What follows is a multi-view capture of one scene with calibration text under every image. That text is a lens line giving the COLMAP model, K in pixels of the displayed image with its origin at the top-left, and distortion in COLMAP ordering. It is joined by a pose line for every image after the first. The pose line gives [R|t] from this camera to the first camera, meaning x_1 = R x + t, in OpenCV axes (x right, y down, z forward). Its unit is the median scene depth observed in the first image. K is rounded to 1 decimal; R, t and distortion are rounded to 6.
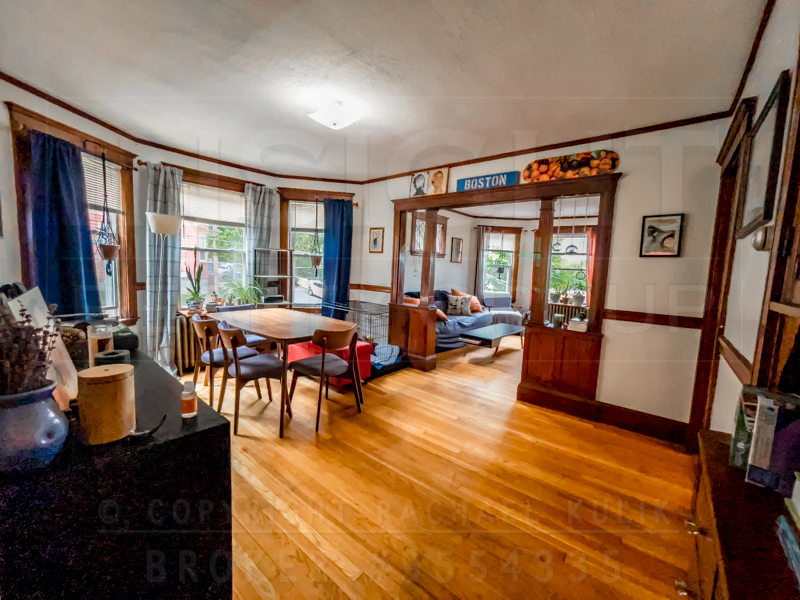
lens RADIAL K [[329.0, 0, 396.0], [0, 329.0, 296.3], [0, 0, 1]] dist [-0.010430, 0.000395]
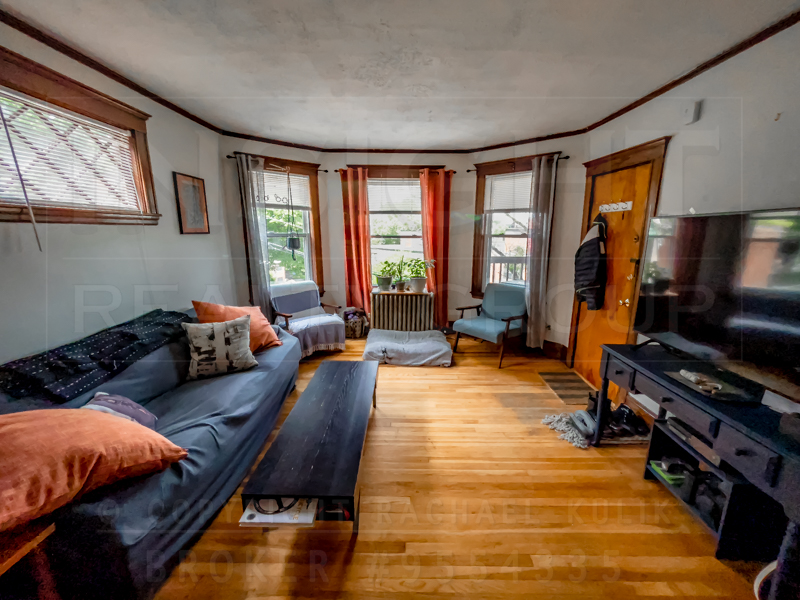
lens RADIAL K [[329.0, 0, 399.9], [0, 329.0, 300.3], [0, 0, 1]] dist [-0.010430, 0.000395]
pose [[0.767362, -0.173294, 0.617353, 0.183040], [0.085317, 0.981821, 0.169554, -0.114242], [-0.635513, -0.077439, 0.768197, 0.833593]]
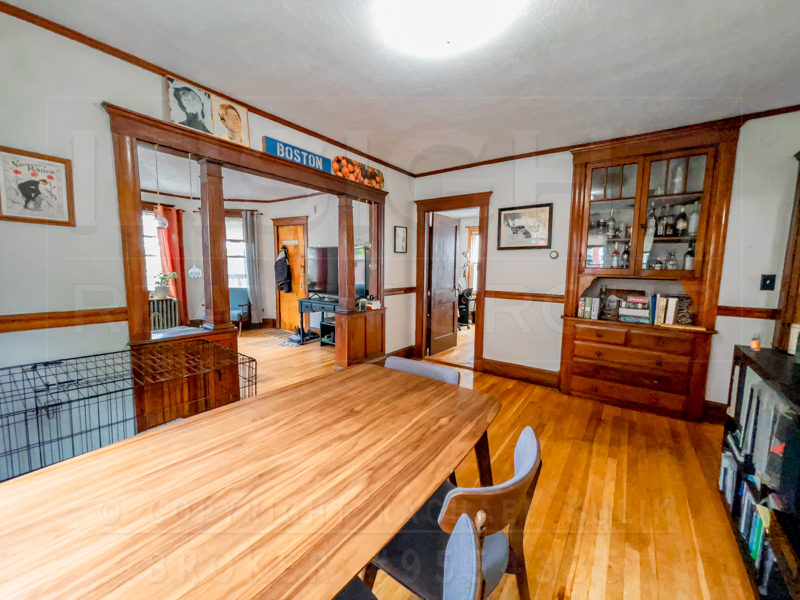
lens RADIAL K [[329.0, 0, 403.6], [0, 329.0, 296.1], [0, 0, 1]] dist [-0.010430, 0.000395]
pose [[-0.080699, -0.134489, 0.987624, -0.526373], [0.068093, 0.987796, 0.140077, -0.085770], [-0.994410, 0.078554, -0.070557, 0.714102]]
